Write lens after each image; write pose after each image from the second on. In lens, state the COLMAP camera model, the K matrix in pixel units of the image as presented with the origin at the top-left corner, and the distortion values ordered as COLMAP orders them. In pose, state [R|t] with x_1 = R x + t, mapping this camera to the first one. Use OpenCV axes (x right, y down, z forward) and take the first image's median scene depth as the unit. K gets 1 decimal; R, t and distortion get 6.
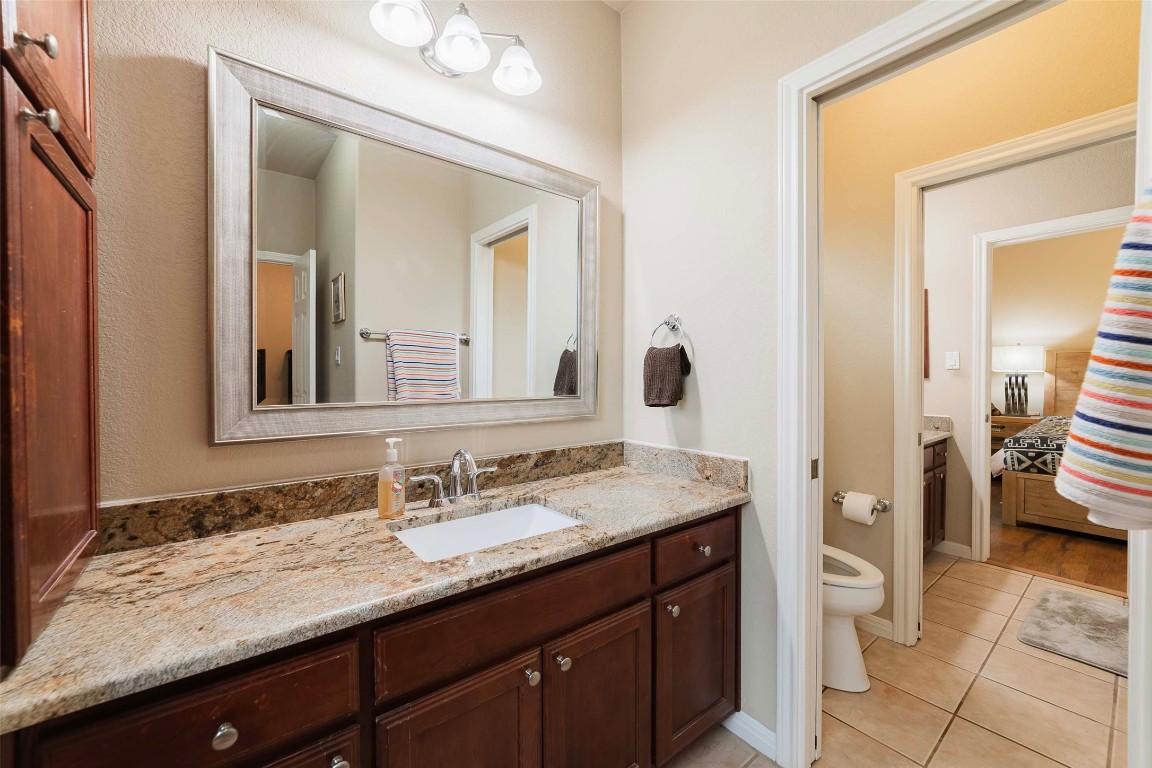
lens RADIAL K [[453.6, 0, 577.5], [0, 453.6, 376.9], [0, 0, 1]] dist [-0.000931, -0.000058]
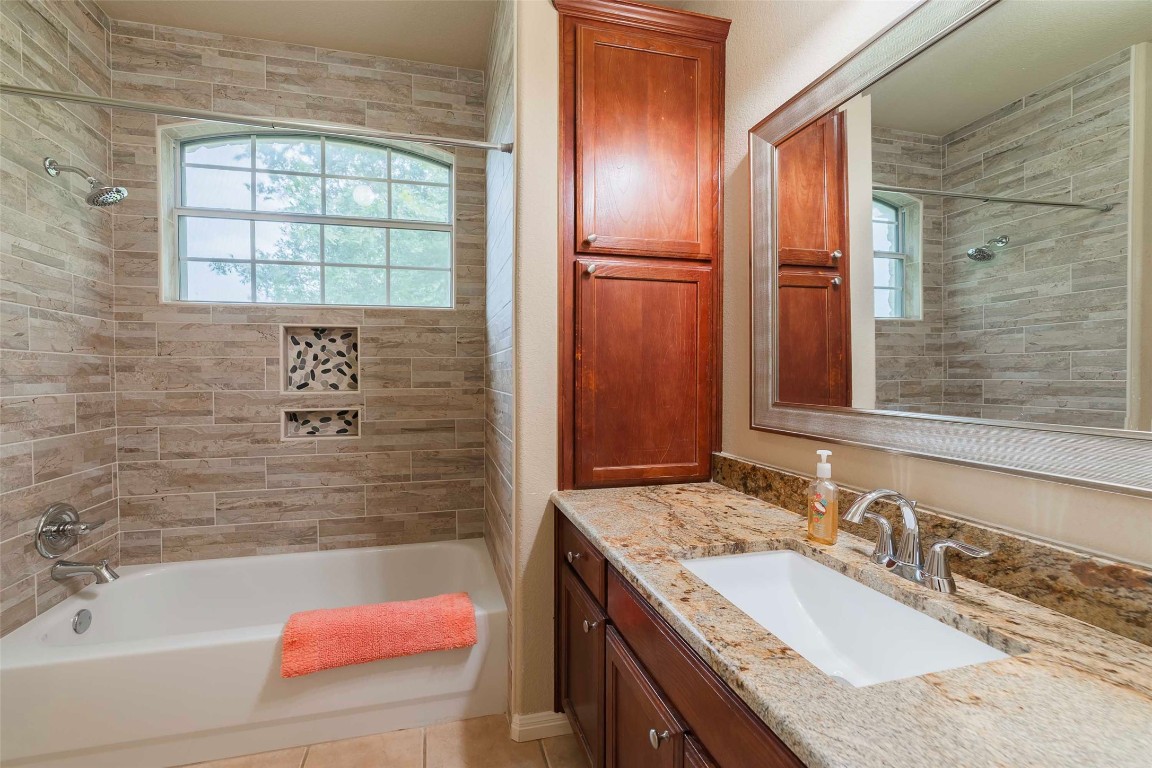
lens RADIAL K [[453.6, 0, 577.5], [0, 453.6, 376.9], [0, 0, 1]] dist [-0.000931, -0.000058]
pose [[-0.334558, 0.009189, -0.942330, 0.631356], [-0.003038, 0.999937, 0.010830, -0.012369], [0.942370, 0.006486, -0.334509, 0.975988]]
